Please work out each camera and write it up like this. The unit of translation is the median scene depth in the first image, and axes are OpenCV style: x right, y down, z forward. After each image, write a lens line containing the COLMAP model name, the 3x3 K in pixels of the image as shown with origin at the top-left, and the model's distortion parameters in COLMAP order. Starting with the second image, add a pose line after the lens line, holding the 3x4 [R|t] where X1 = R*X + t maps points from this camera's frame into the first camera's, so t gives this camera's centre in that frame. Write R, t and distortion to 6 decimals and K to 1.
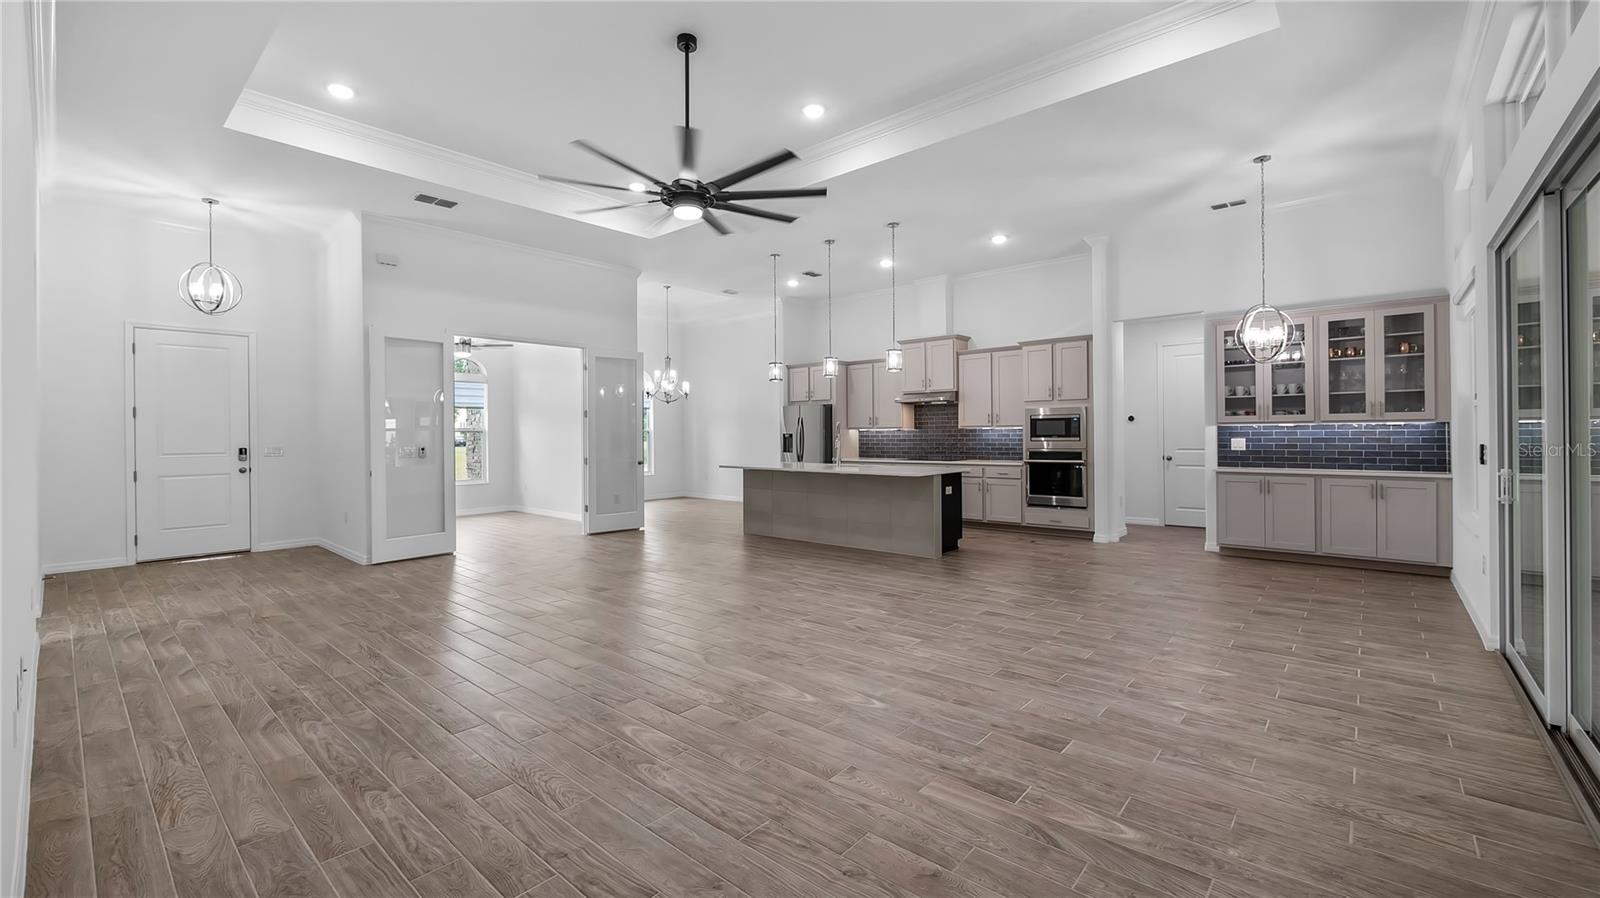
lens RADIAL K [[657.0, 0, 808.8], [0, 657.0, 432.1], [0, 0, 1]] dist [-0.001745, 0.000255]
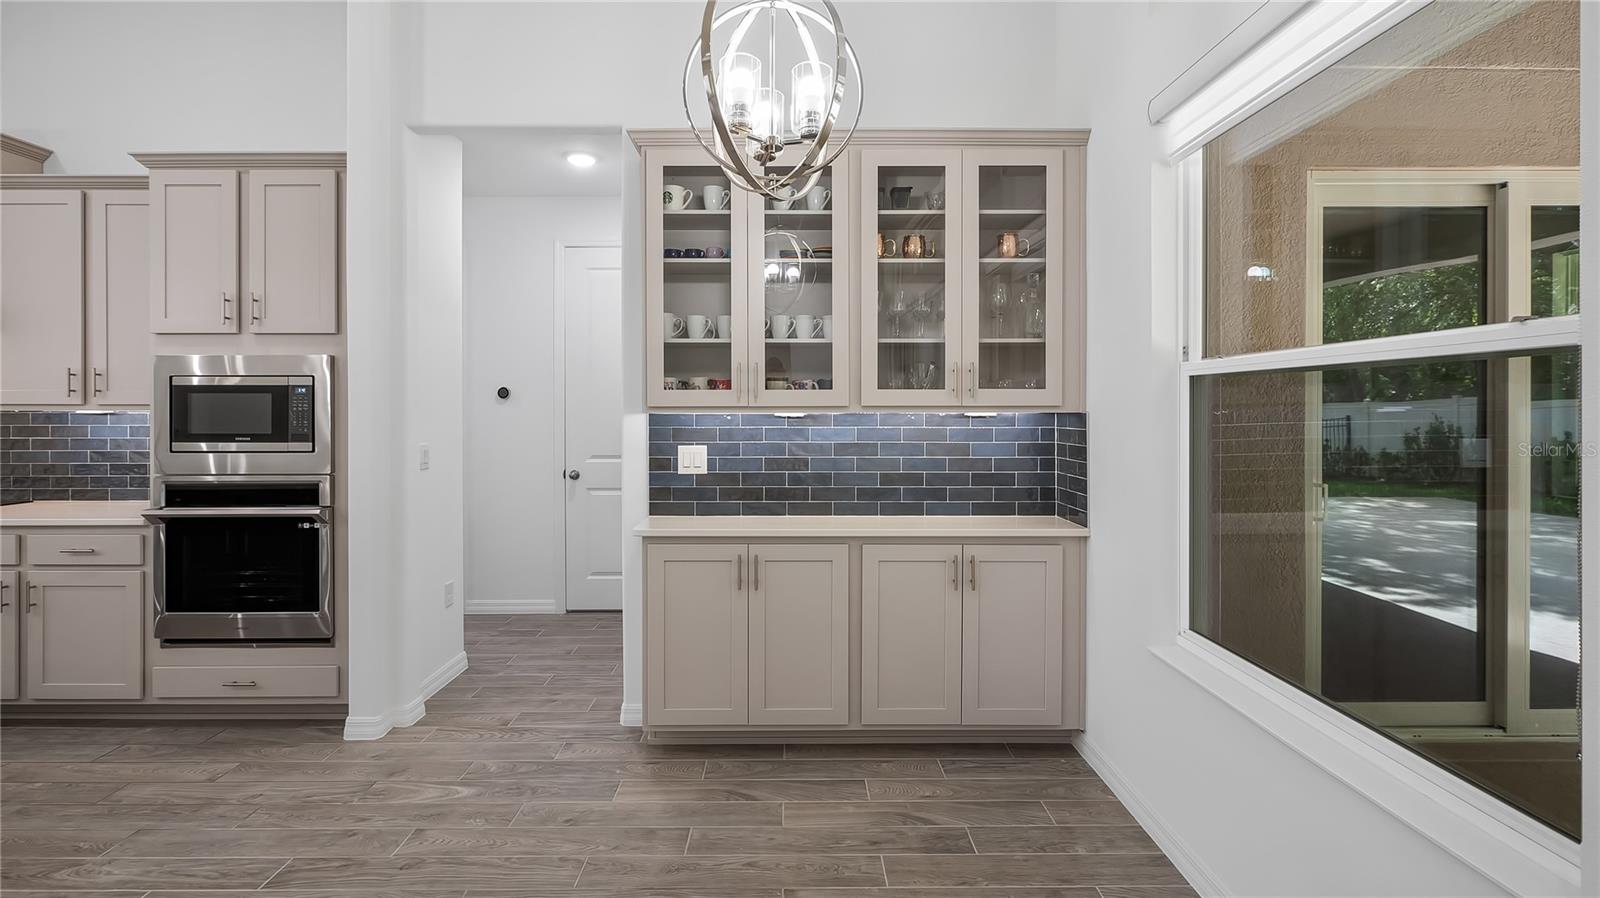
lens RADIAL K [[731.2, 0, 797.5], [0, 731.2, 411.6], [0, 0, 1]] dist [0.001440, -0.000447]
pose [[0.753574, 0.004821, 0.657345, 0.405350], [-0.008356, 0.999963, 0.002246, -0.013206], [-0.657310, -0.007186, 0.753586, 0.616385]]
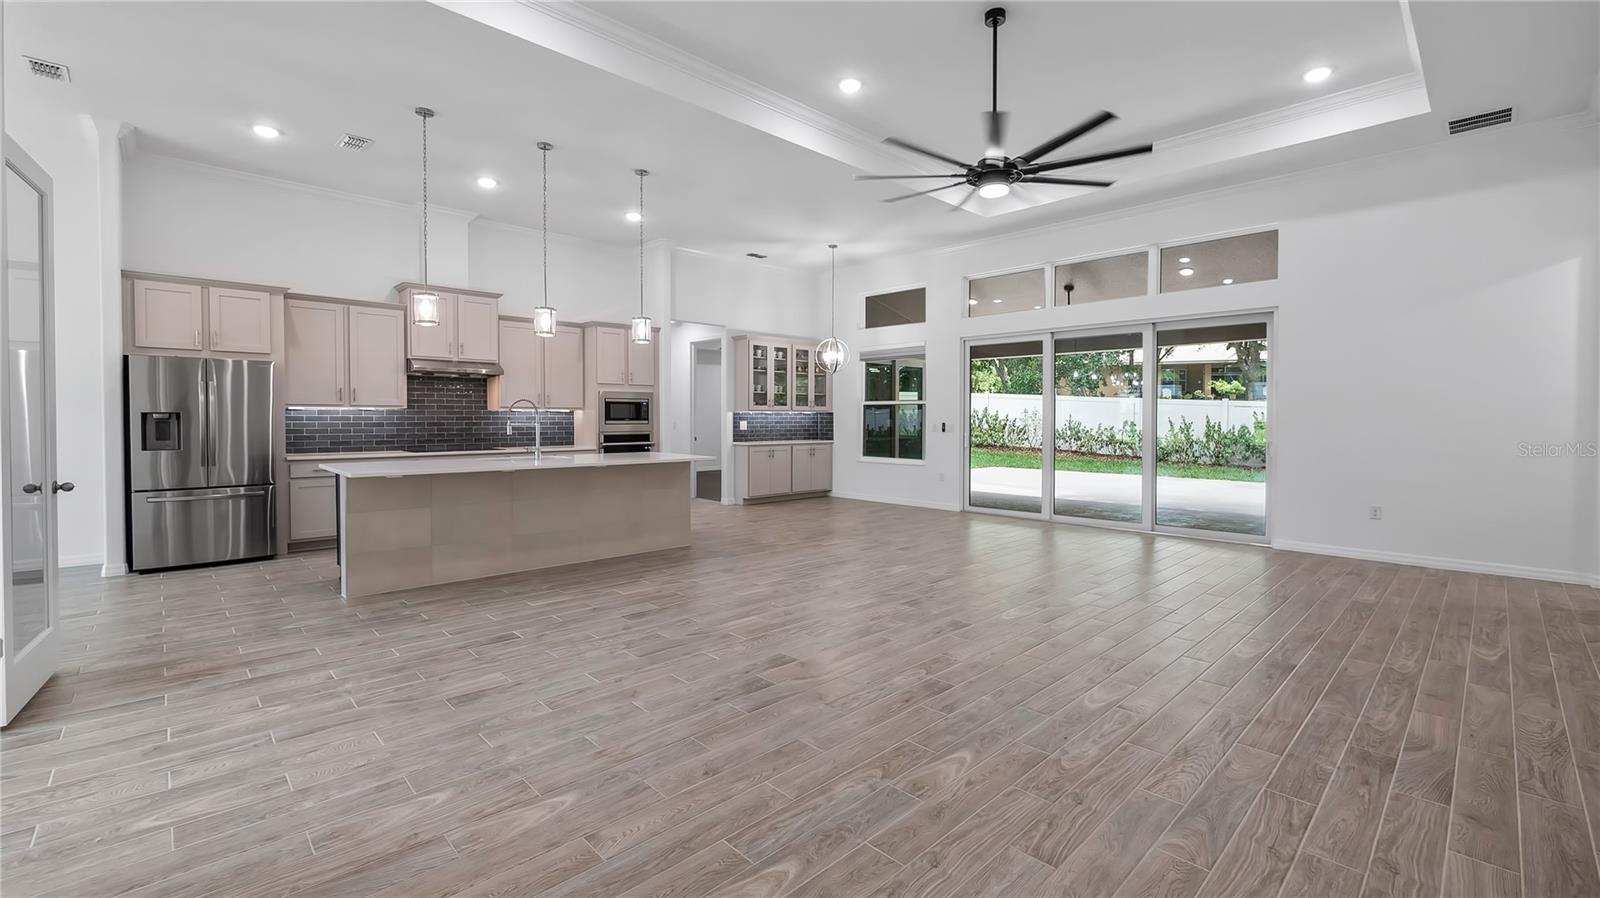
lens RADIAL K [[657.0, 0, 808.8], [0, 657.0, 432.1], [0, 0, 1]] dist [-0.001745, 0.000255]
pose [[0.093026, -0.014042, 0.995565, -0.747228], [-0.006634, 0.999870, 0.014723, 0.010722], [-0.995642, -0.007974, 0.092920, 0.735074]]
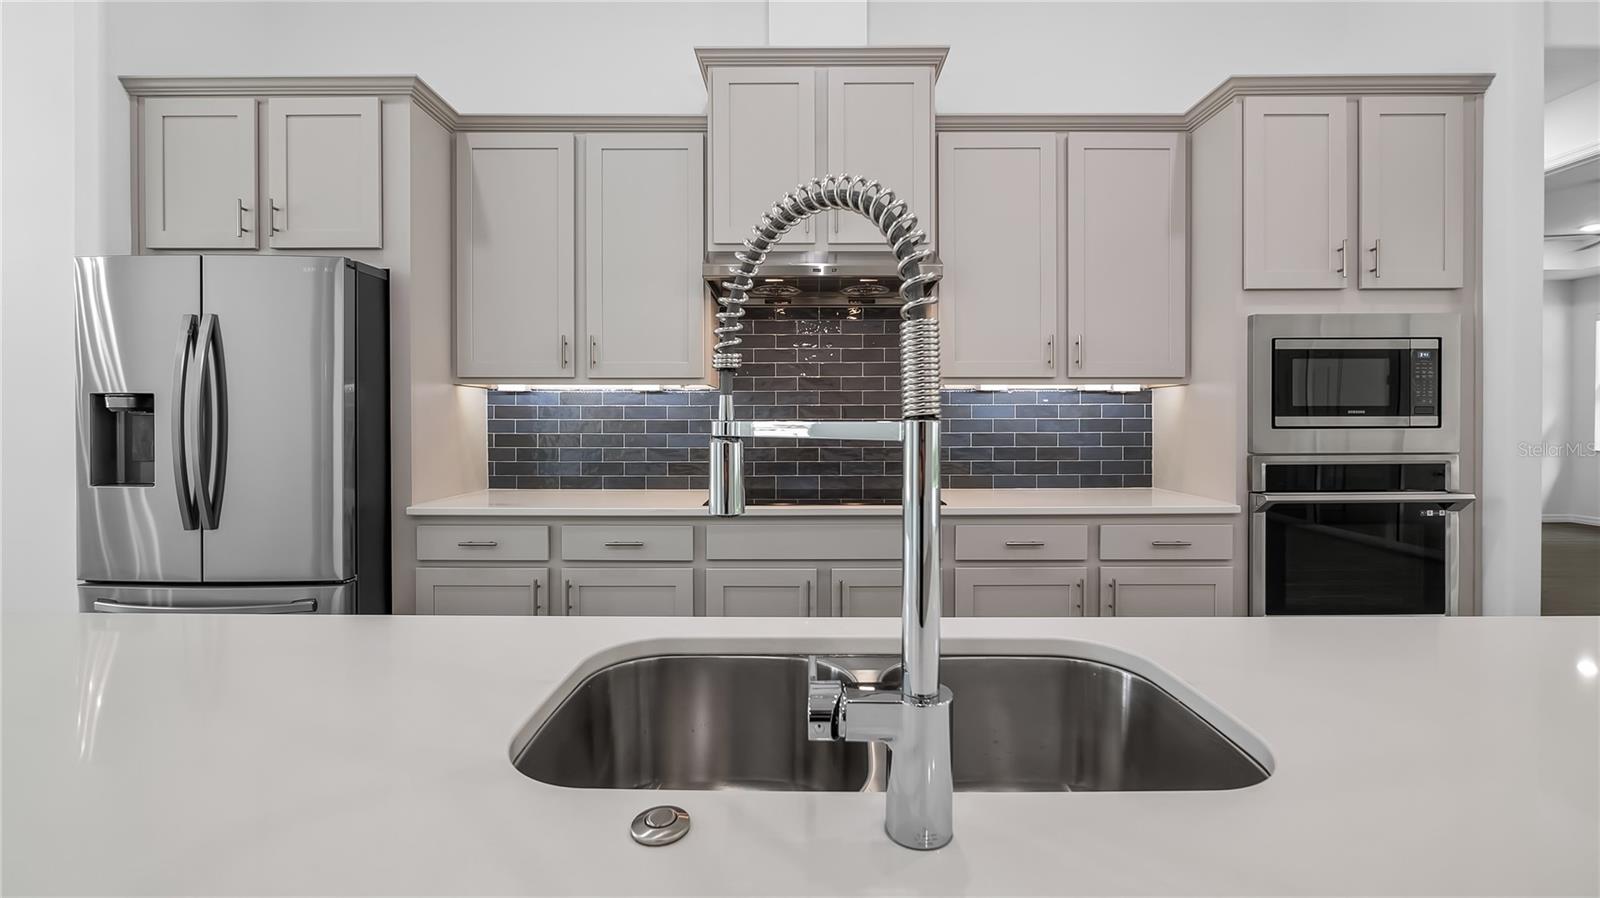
lens RADIAL K [[663.3, 0, 801.7], [0, 663.3, 425.9], [0, 0, 1]] dist [-0.007370, -0.000069]
pose [[0.760247, 0.000550, 0.649634, -0.007767], [-0.006722, 0.999953, 0.007021, 0.014685], [-0.649599, -0.009705, 0.760215, 1.112376]]
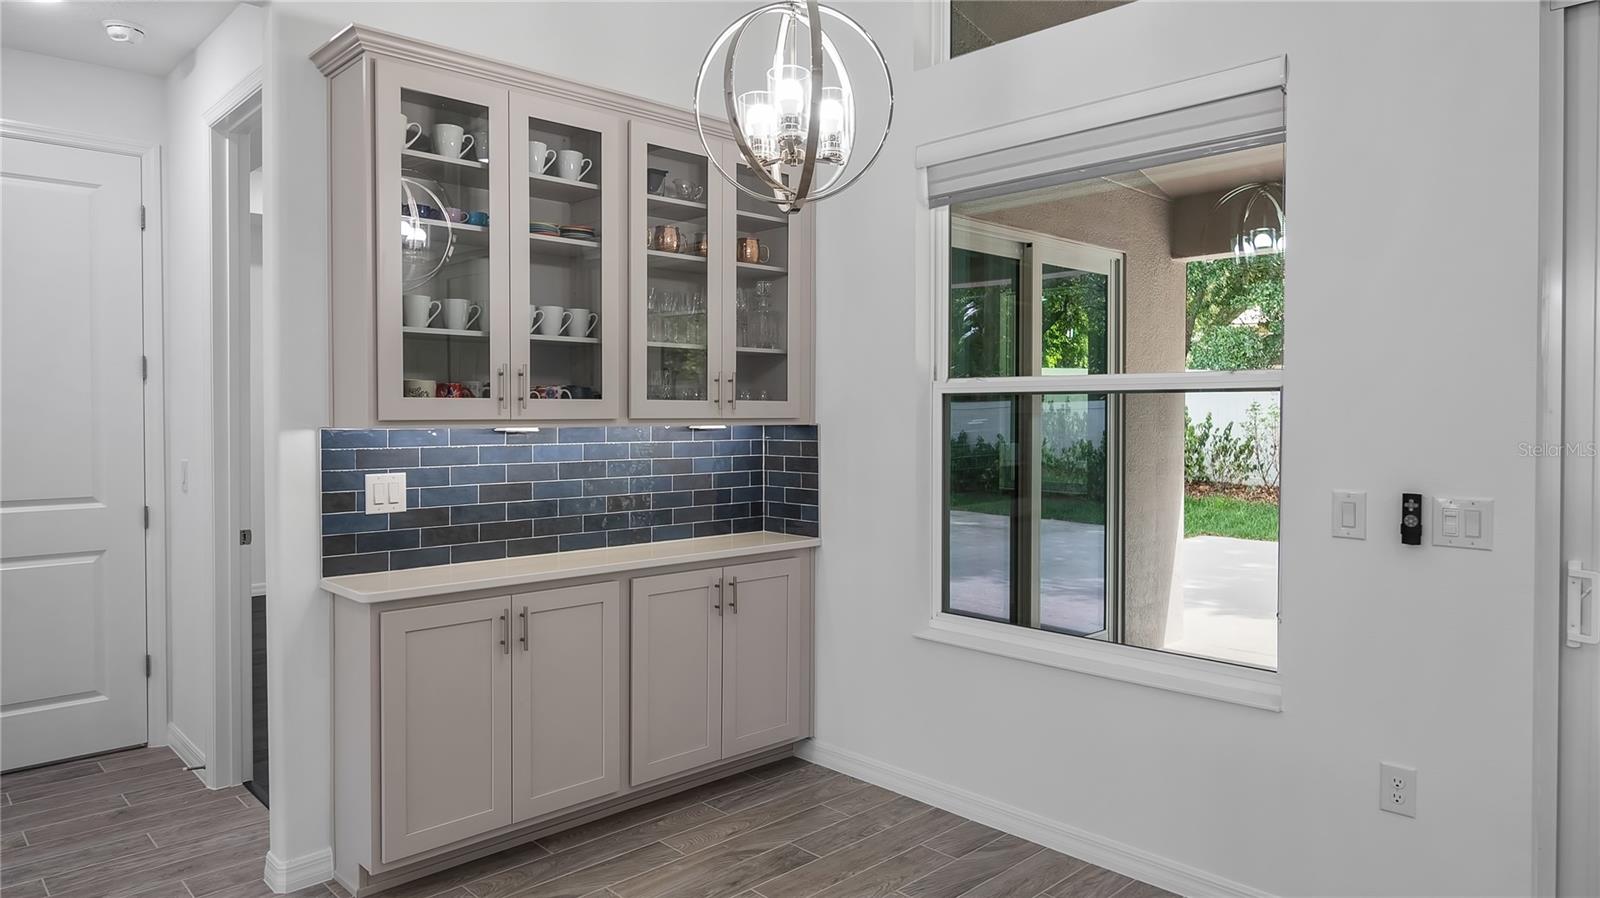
lens RADIAL K [[996.3, 0, 798.8], [0, 996.3, 427.0], [0, 0, 1]] dist [0.000557, 0.001249]
pose [[0.093098, -0.005899, 0.995640, 0.226040], [-0.005719, 0.999963, 0.006460, -0.015317], [-0.995641, -0.006296, 0.093060, 0.779392]]
